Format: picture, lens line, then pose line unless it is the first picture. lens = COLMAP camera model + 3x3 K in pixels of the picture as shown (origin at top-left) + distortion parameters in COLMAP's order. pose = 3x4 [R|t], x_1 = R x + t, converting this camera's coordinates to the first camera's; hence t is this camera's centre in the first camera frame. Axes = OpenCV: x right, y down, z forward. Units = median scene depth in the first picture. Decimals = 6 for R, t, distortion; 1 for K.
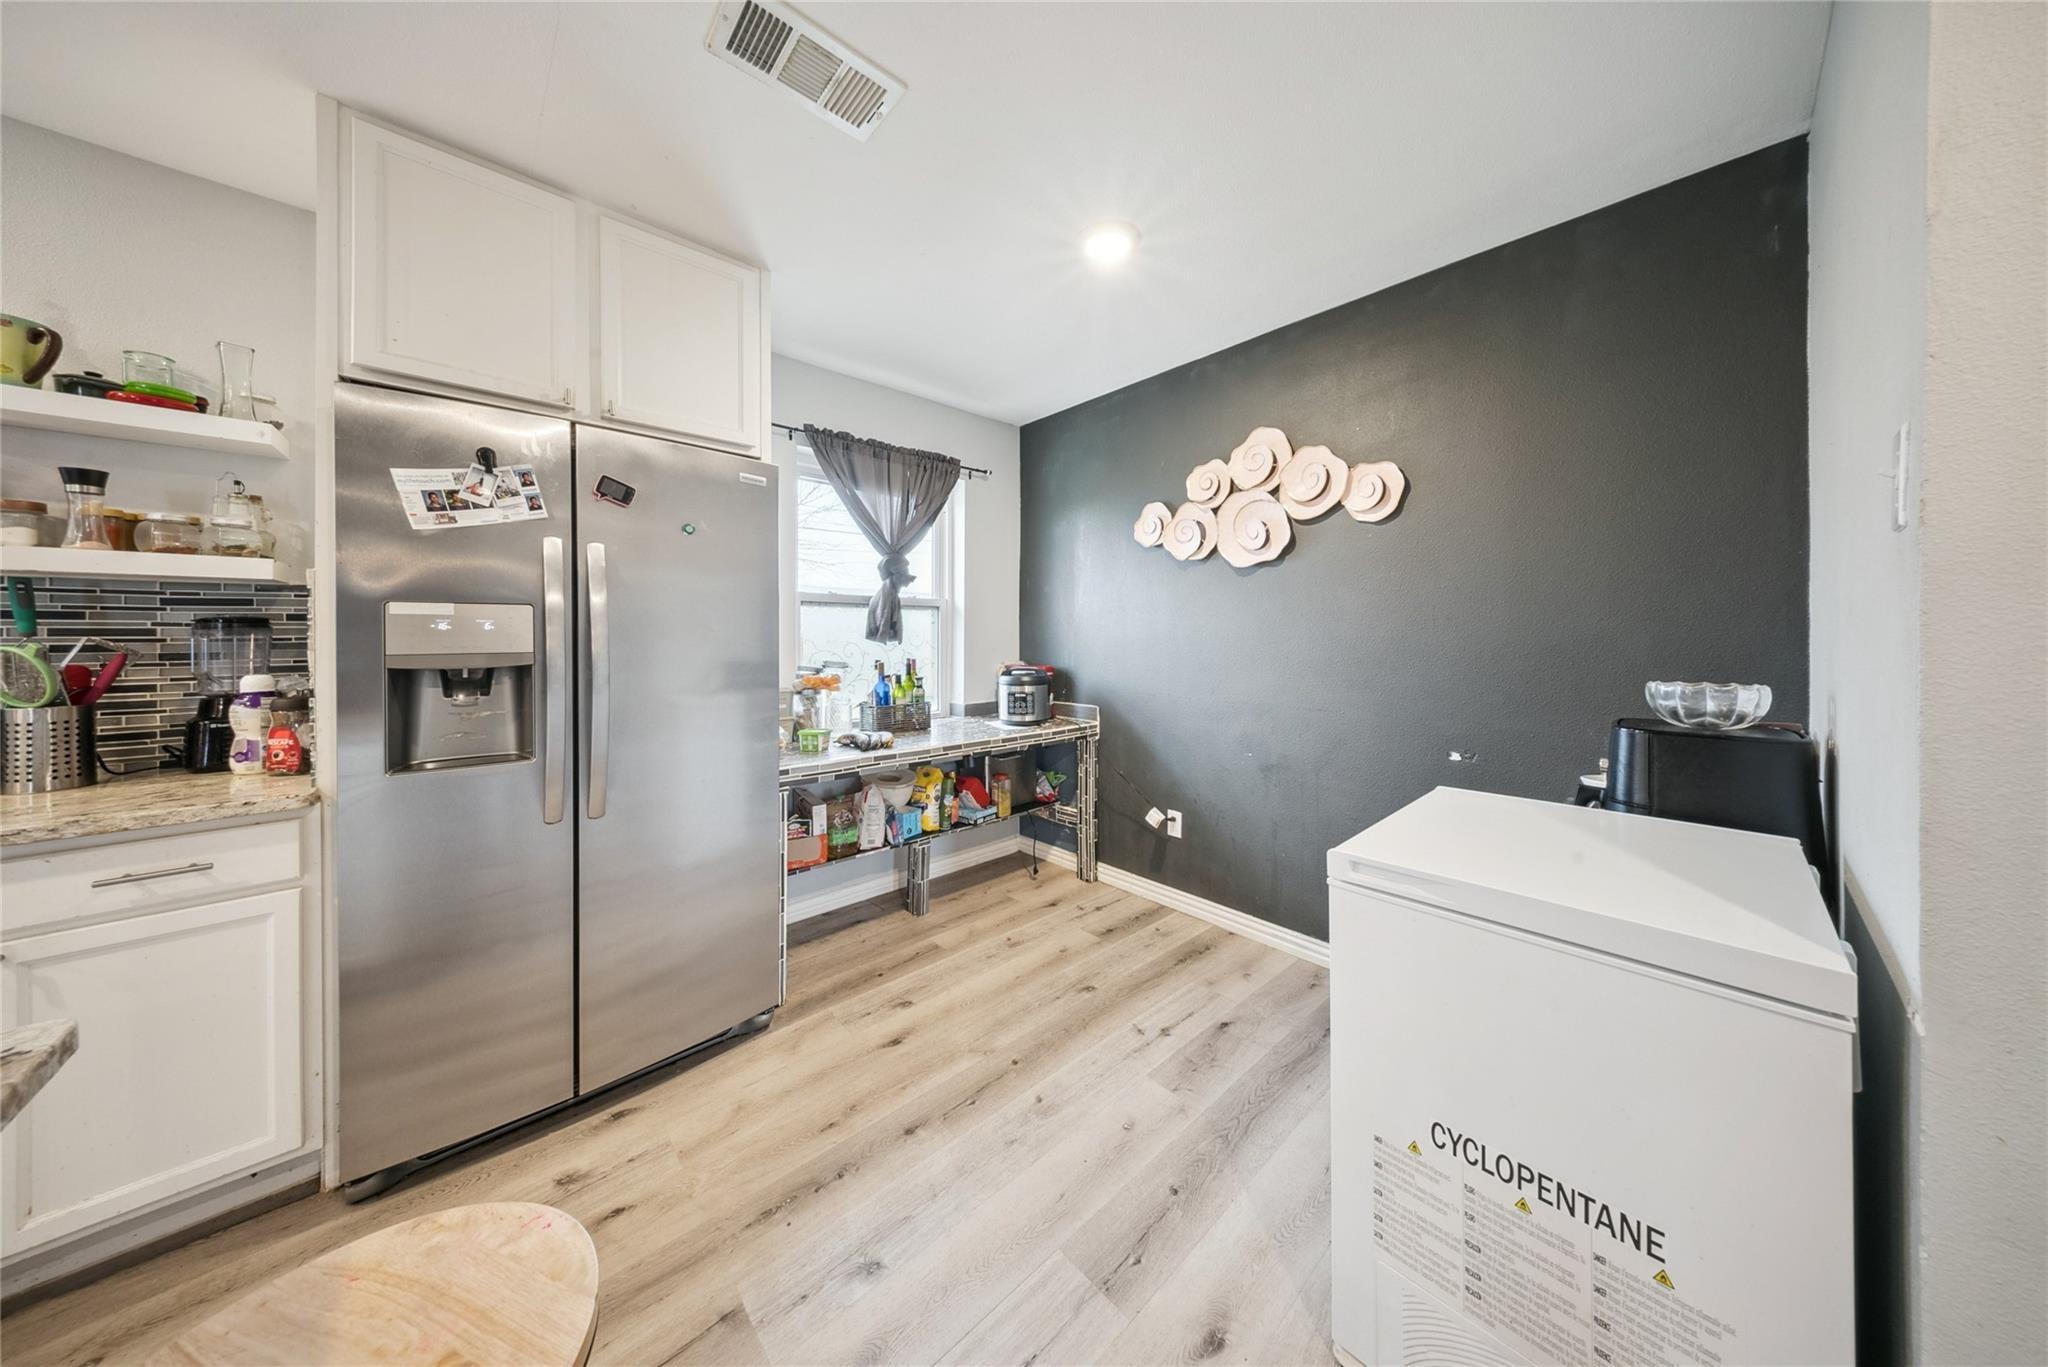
lens RADIAL K [[631.8, 0, 1030.7], [0, 631.8, 637.9], [0, 0, 1]] dist [0.000478, -0.000173]
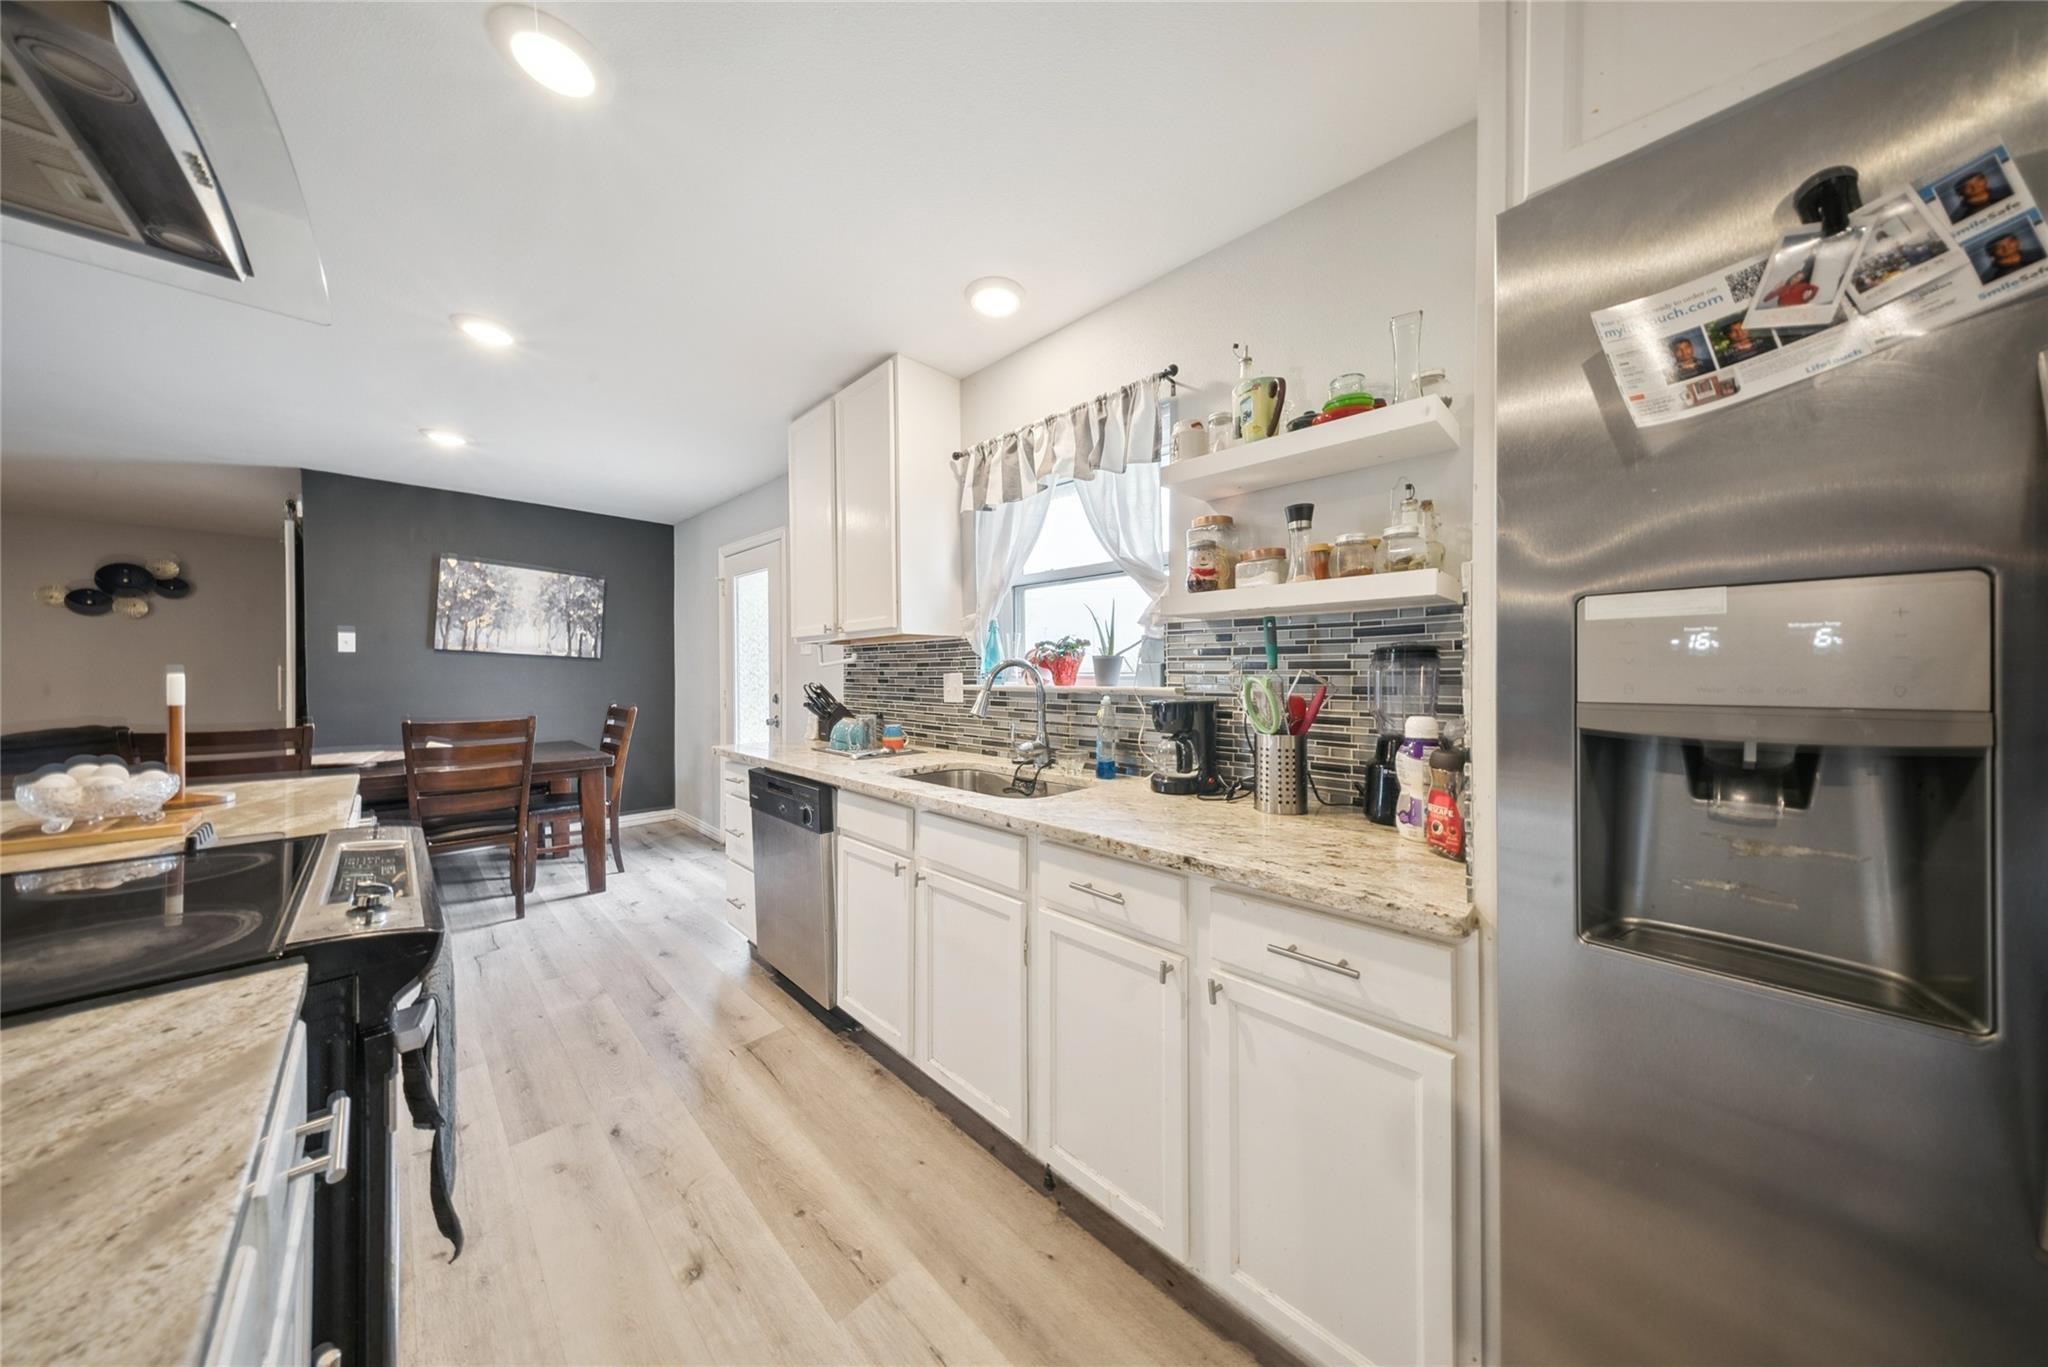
lens RADIAL K [[636.3, 0, 1026.1], [0, 636.3, 673.4], [0, 0, 1]] dist [0.001073, -0.000106]
pose [[0.079762, 0.002913, -0.996810, -0.482132], [-0.002814, 0.999992, 0.002697, 0.003332], [0.996810, 0.002590, 0.079769, 0.456440]]
